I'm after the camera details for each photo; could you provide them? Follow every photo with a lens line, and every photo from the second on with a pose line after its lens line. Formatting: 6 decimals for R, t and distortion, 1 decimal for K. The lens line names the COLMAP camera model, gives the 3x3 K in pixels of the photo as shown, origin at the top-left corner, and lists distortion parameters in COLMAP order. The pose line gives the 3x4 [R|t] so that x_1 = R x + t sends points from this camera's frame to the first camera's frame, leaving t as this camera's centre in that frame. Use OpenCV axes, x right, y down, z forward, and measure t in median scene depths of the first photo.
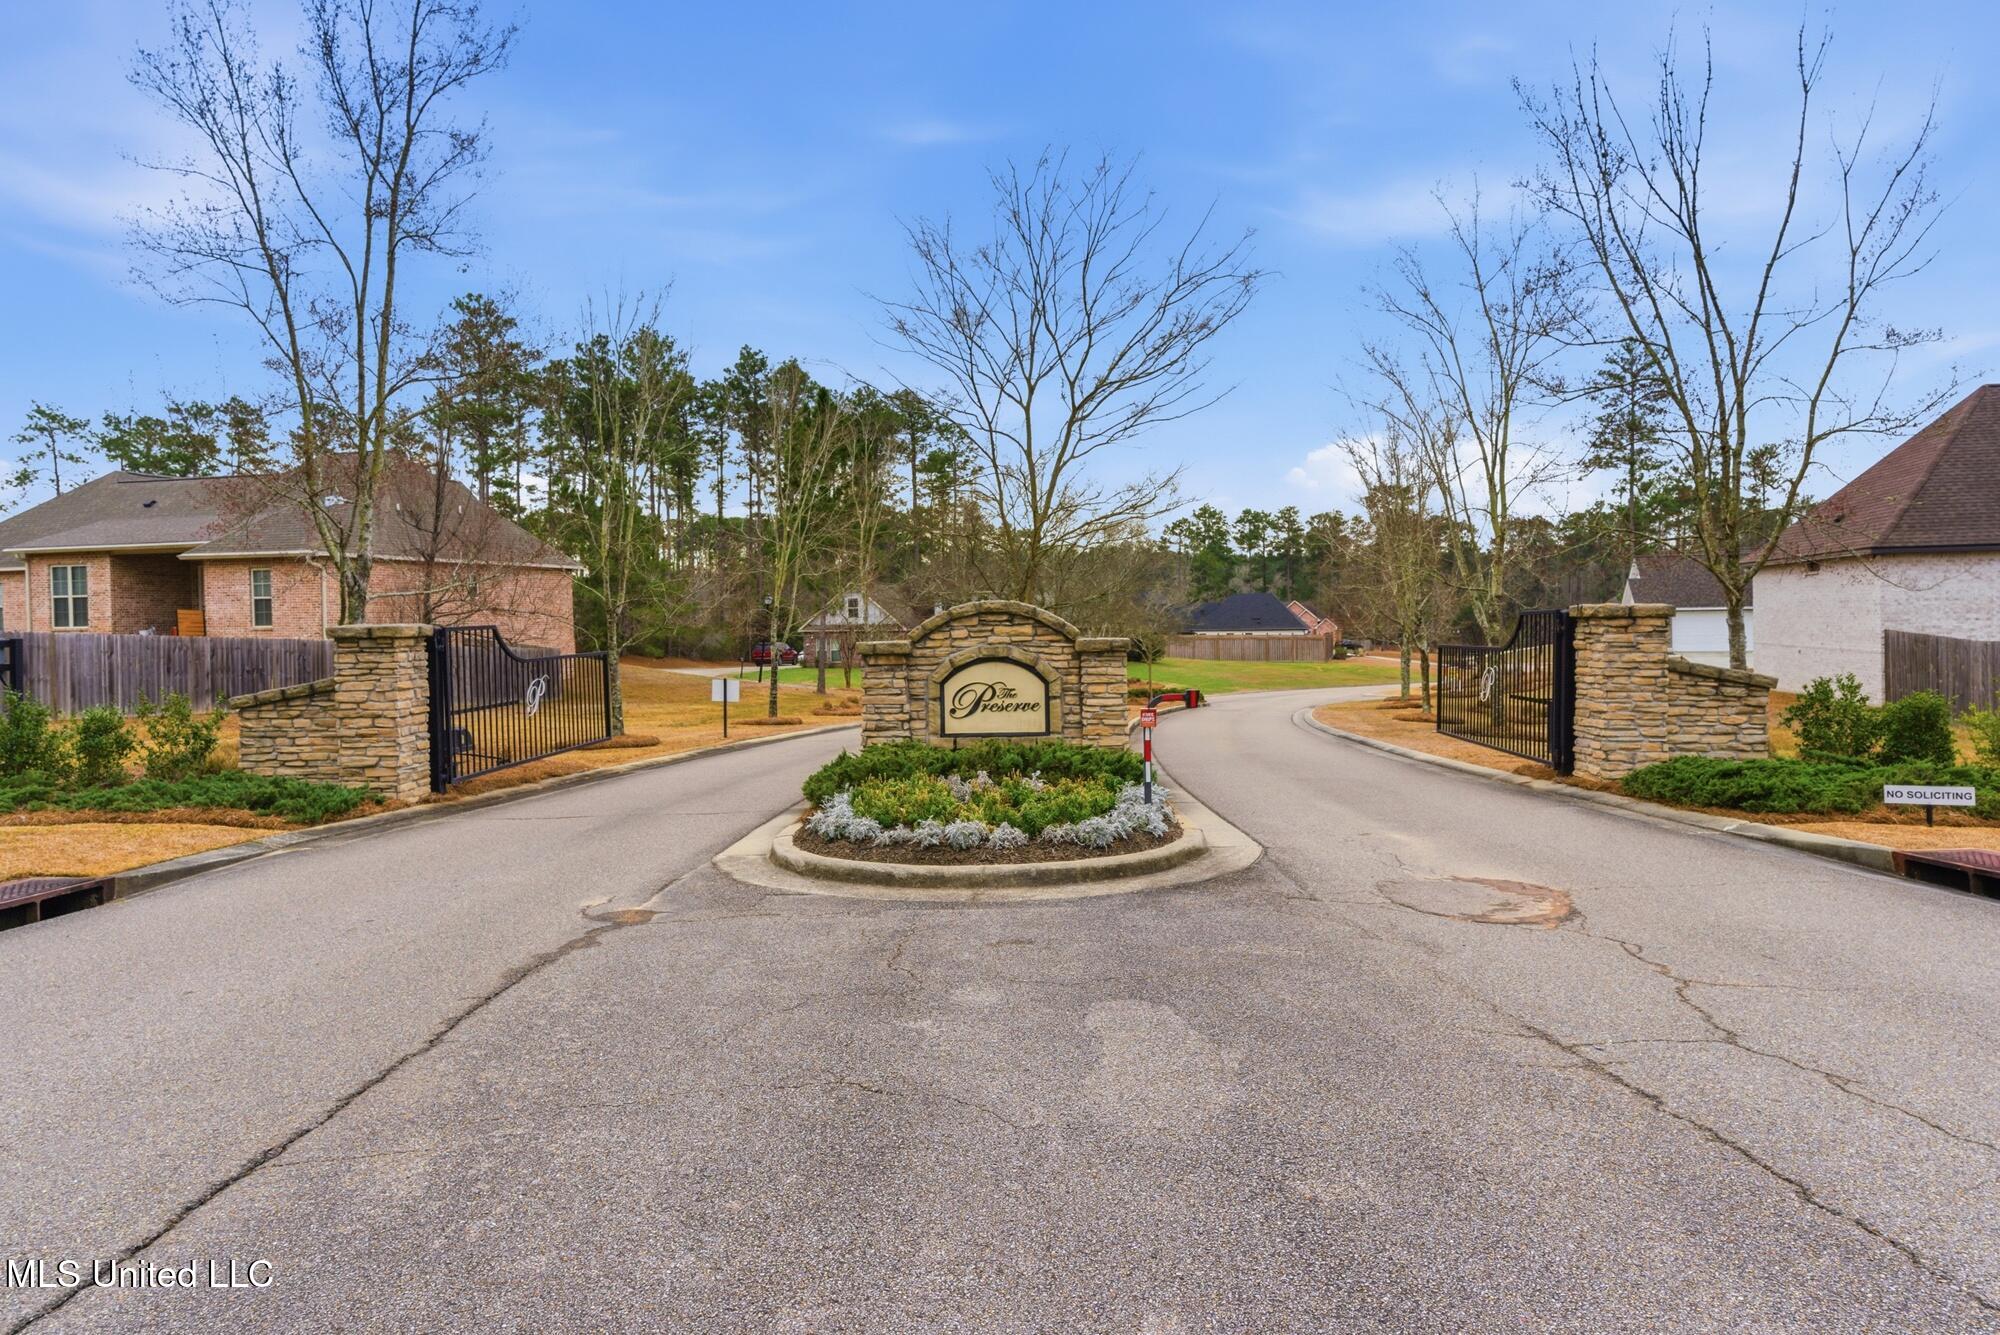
lens RADIAL K [[1274.0, 0, 999.9], [0, 1274.0, 675.9], [0, 0, 1]] dist [0.001321, -0.000938]
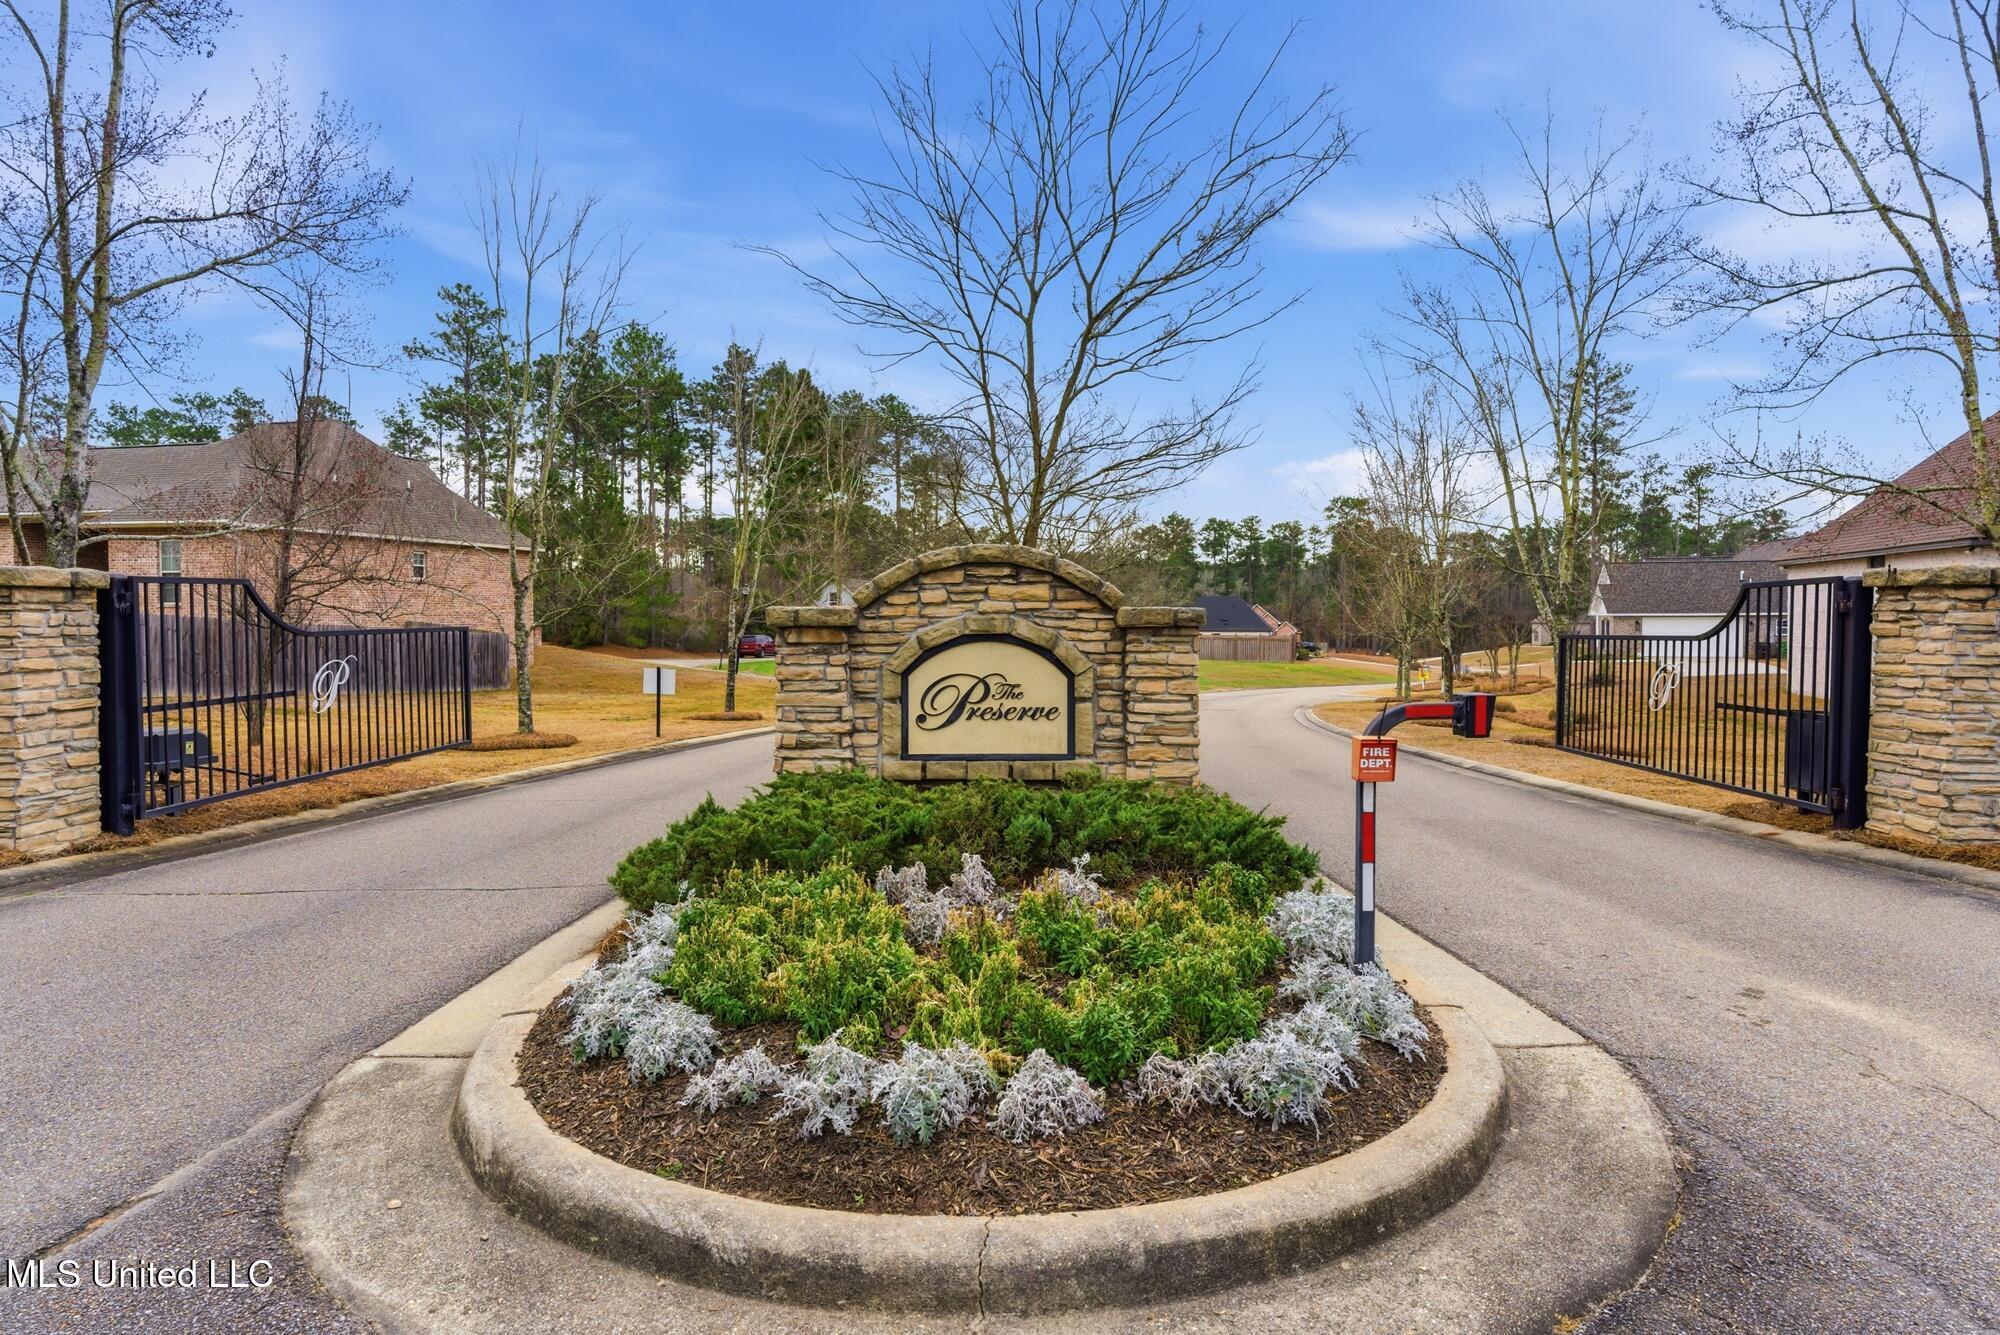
lens RADIAL K [[1198.7, 0, 1003.9], [0, 1198.7, 650.9], [0, 0, 1]] dist [-0.015031, 0.001648]
pose [[0.999637, 0.015085, 0.022313, -0.006637], [-0.014692, 0.999736, -0.017667, 0.002701], [-0.022574, 0.017332, 0.999595, 0.276202]]
